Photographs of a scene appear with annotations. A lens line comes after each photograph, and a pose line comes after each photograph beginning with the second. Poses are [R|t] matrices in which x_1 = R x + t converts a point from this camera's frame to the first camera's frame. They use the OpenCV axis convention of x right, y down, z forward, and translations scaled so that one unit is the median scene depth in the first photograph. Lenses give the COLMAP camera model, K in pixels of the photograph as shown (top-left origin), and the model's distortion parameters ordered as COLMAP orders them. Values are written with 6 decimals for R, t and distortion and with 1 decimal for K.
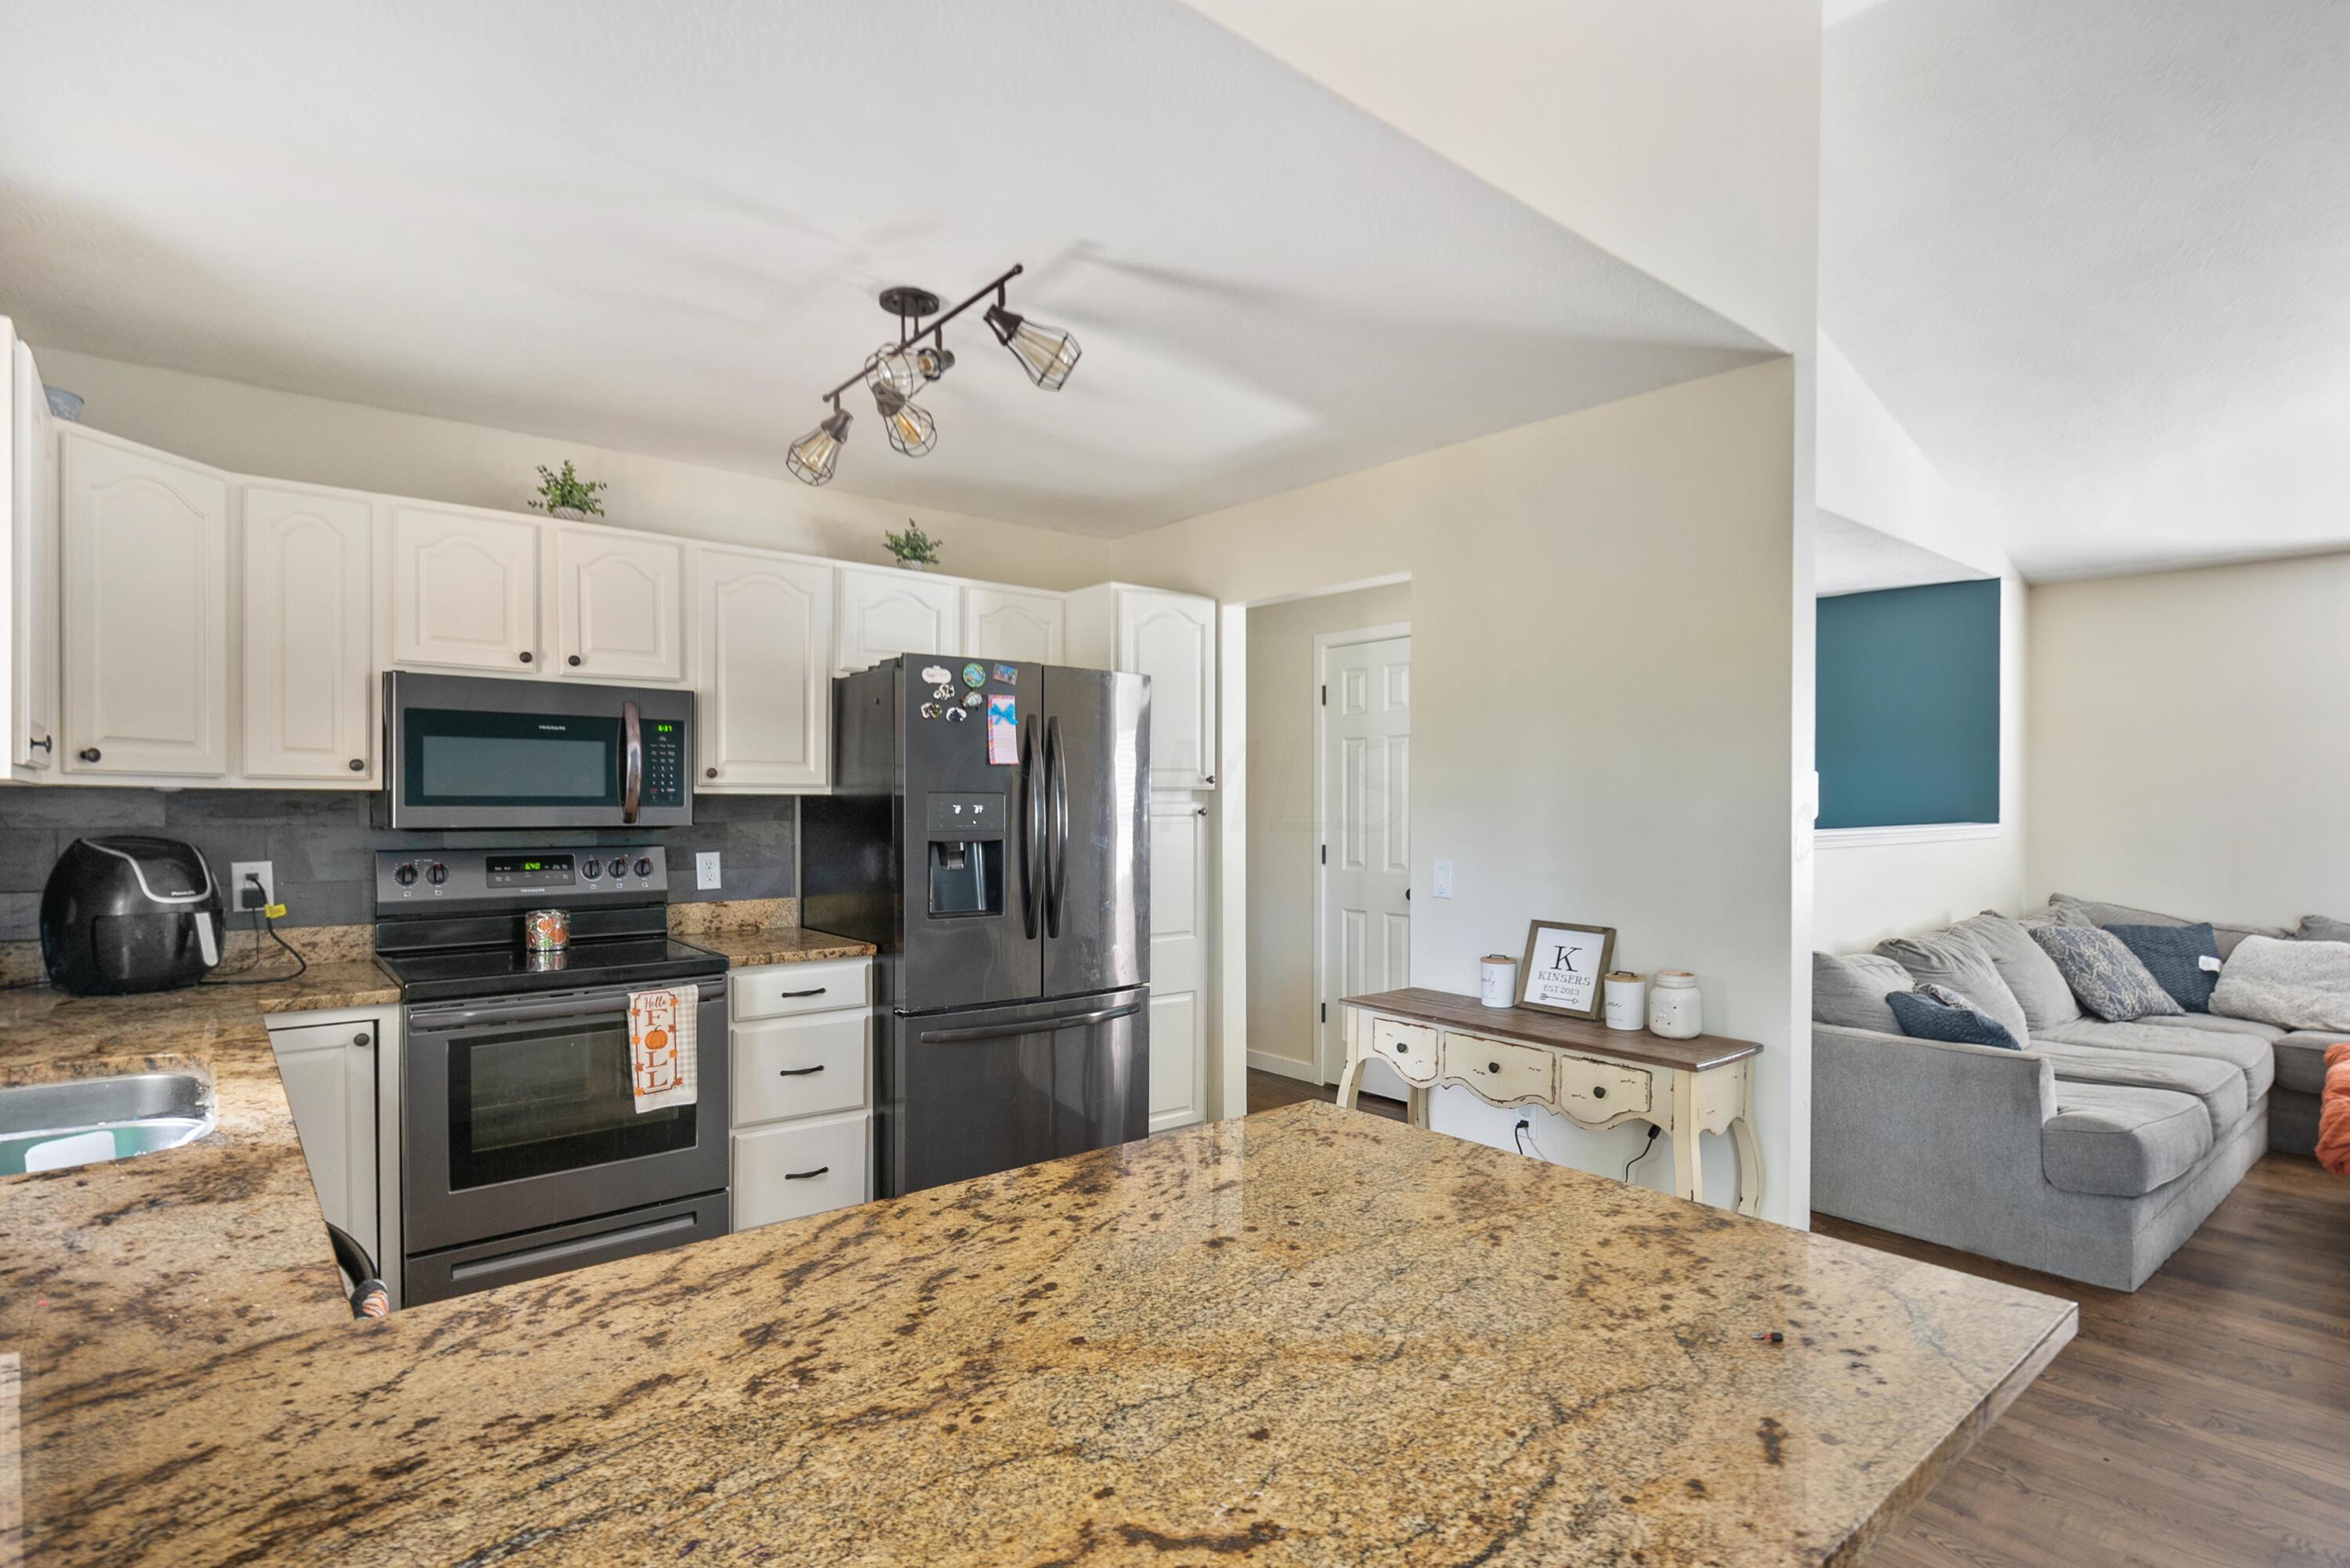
lens RADIAL K [[1197.9, 0, 1175.8], [0, 1197.9, 803.6], [0, 0, 1]] dist [-0.005433, -0.000987]
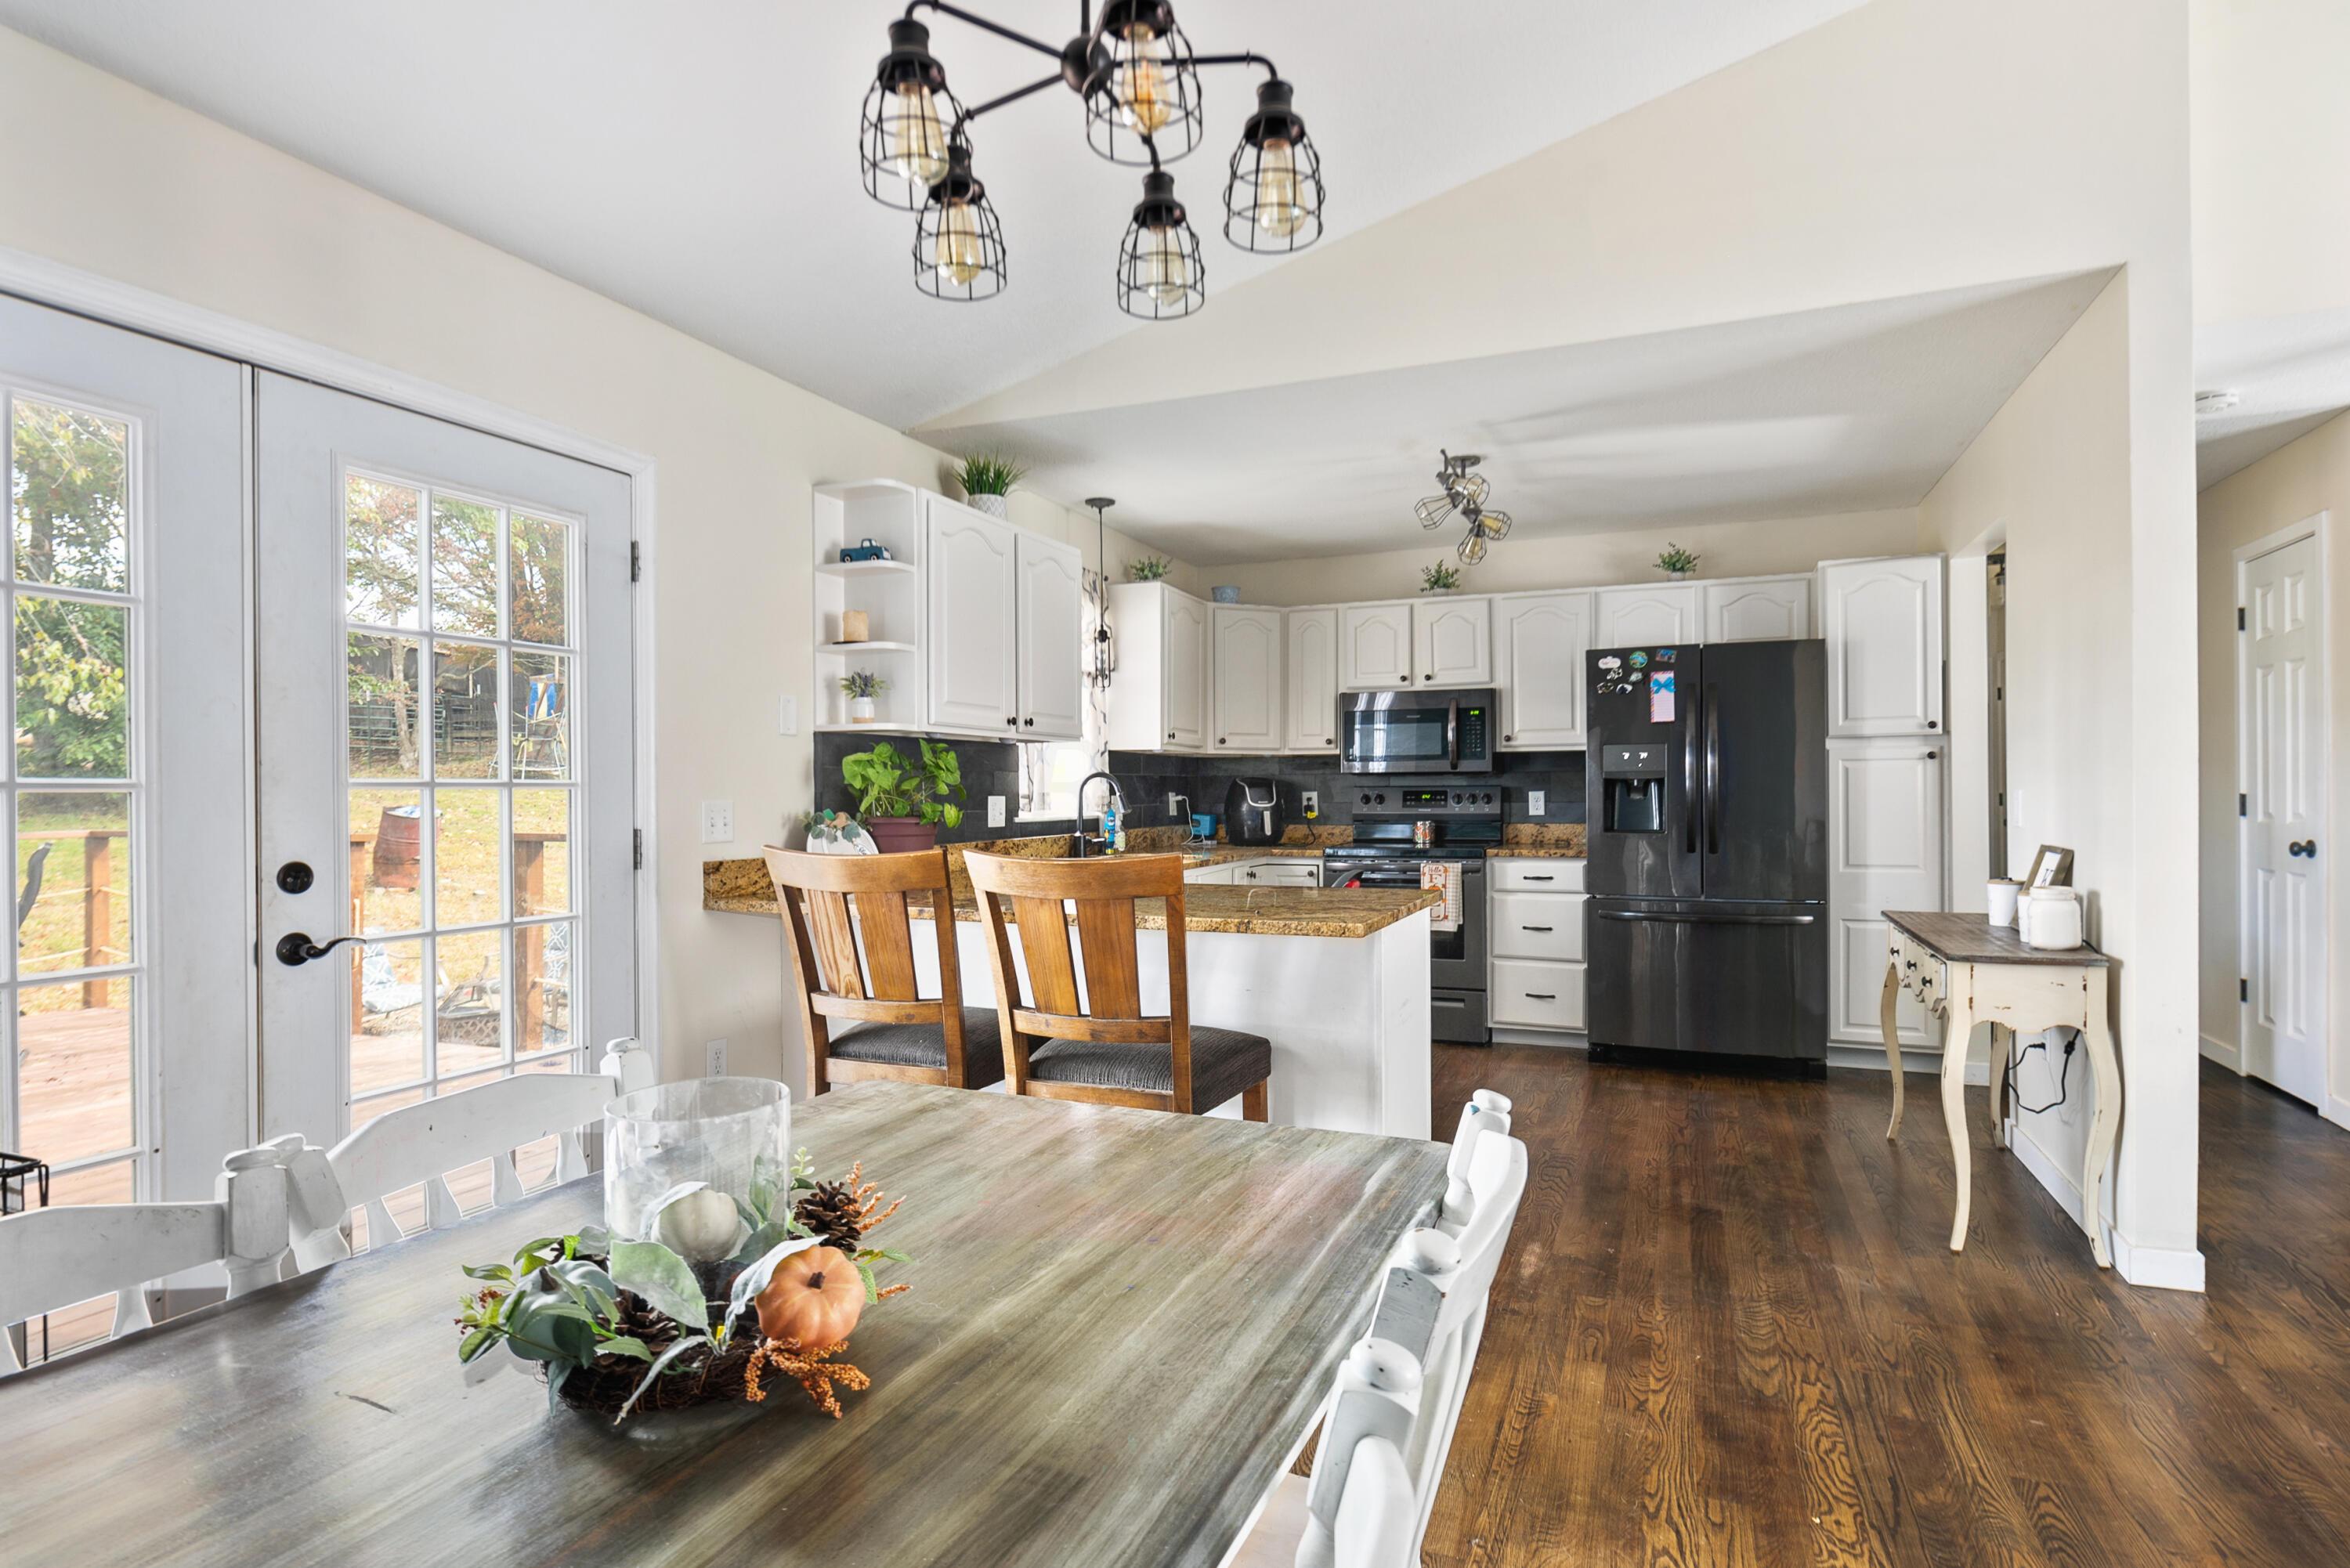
lens RADIAL K [[1197.9, 0, 1167.0], [0, 1197.9, 787.2], [0, 0, 1]] dist [-0.005433, -0.000987]
pose [[0.433642, -0.012219, -0.901003, 0.850698], [0.002335, 0.999920, -0.012436, 0.057551], [0.901082, 0.003289, 0.433636, -0.096398]]
